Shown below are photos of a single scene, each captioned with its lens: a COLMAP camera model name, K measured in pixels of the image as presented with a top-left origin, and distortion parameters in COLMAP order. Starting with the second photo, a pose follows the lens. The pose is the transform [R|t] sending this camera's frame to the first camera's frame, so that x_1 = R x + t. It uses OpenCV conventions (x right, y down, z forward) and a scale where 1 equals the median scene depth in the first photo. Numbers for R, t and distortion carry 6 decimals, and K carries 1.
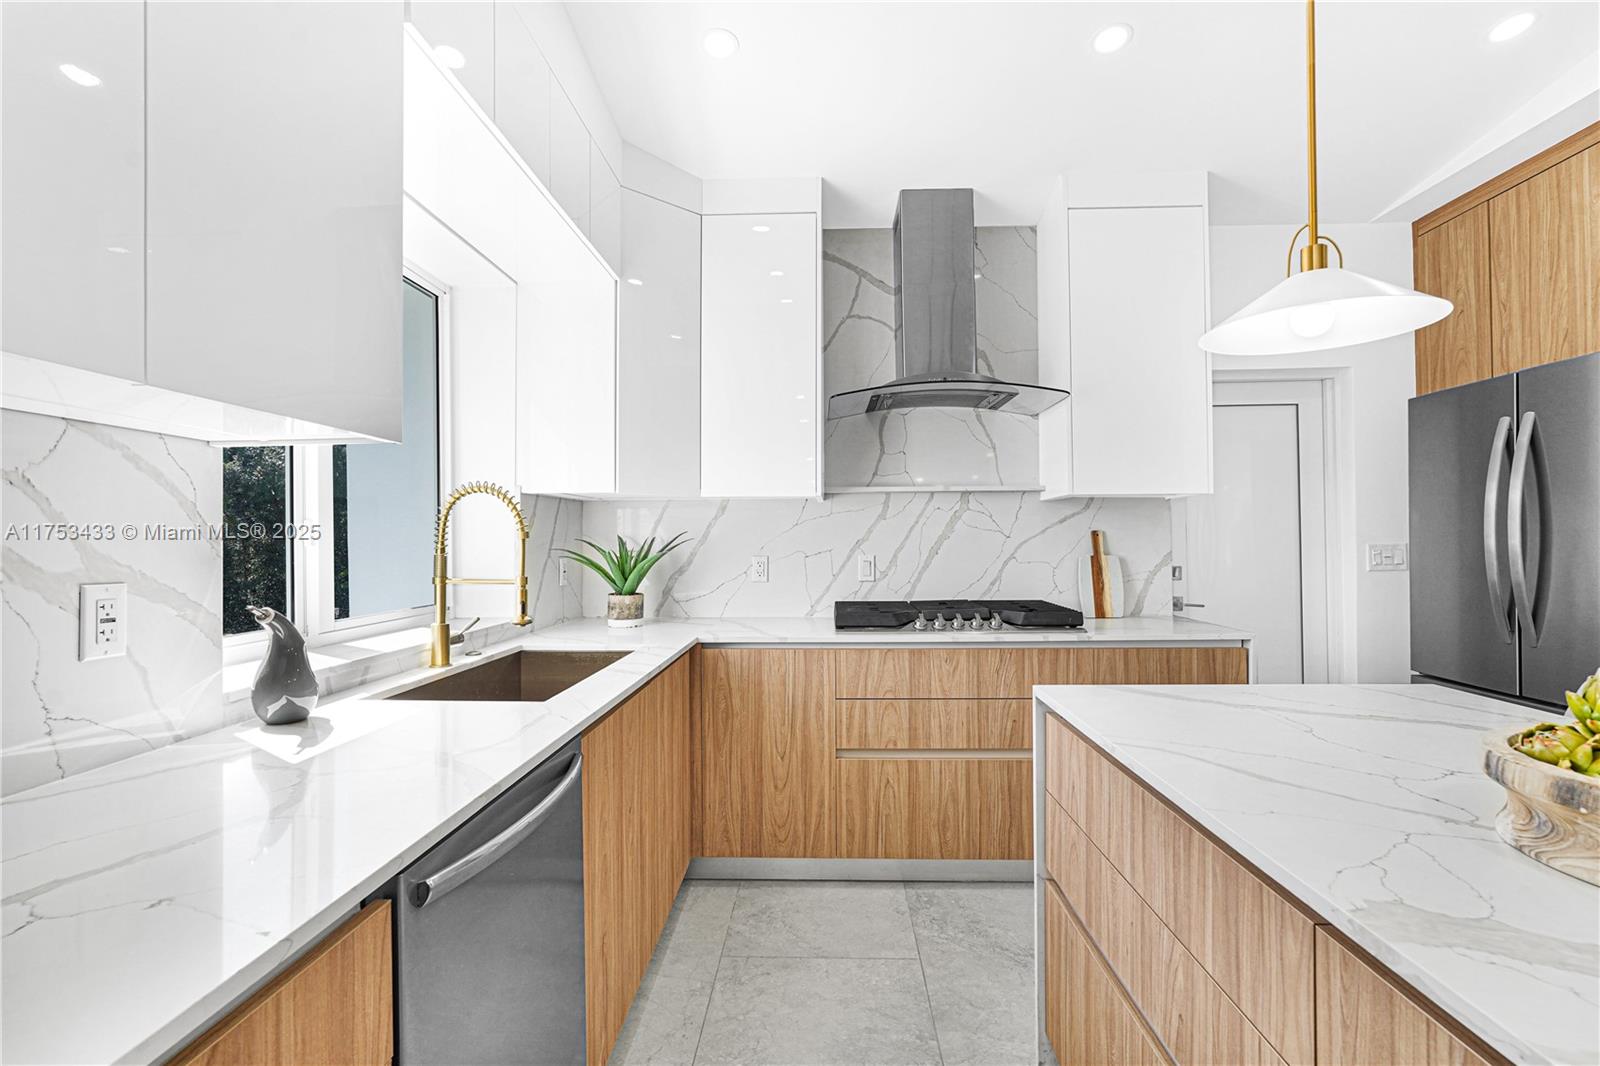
lens RADIAL K [[719.9, 0, 800.1], [0, 719.9, 534.2], [0, 0, 1]] dist [-0.017572, 0.007055]
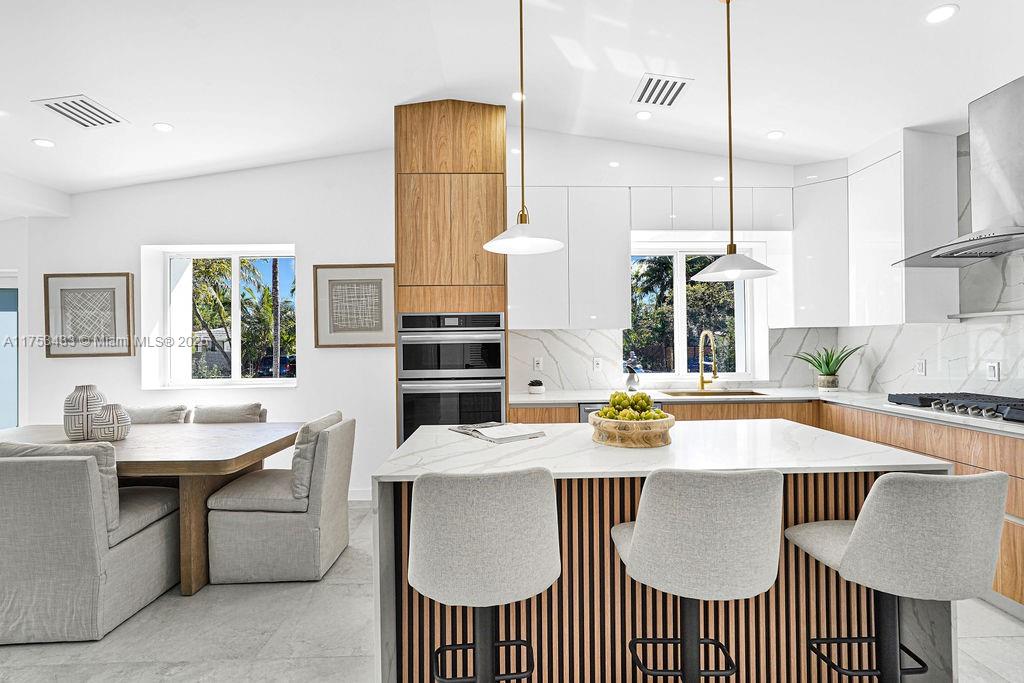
lens RADIAL K [[460.7, 0, 516.6], [0, 460.7, 341.7], [0, 0, 1]] dist [-0.017572, 0.007055]
pose [[0.071720, -0.000050, -0.997425, 0.995769], [0.018738, 0.999824, 0.001297, -0.029737], [0.997249, -0.018782, 0.071708, 0.039090]]
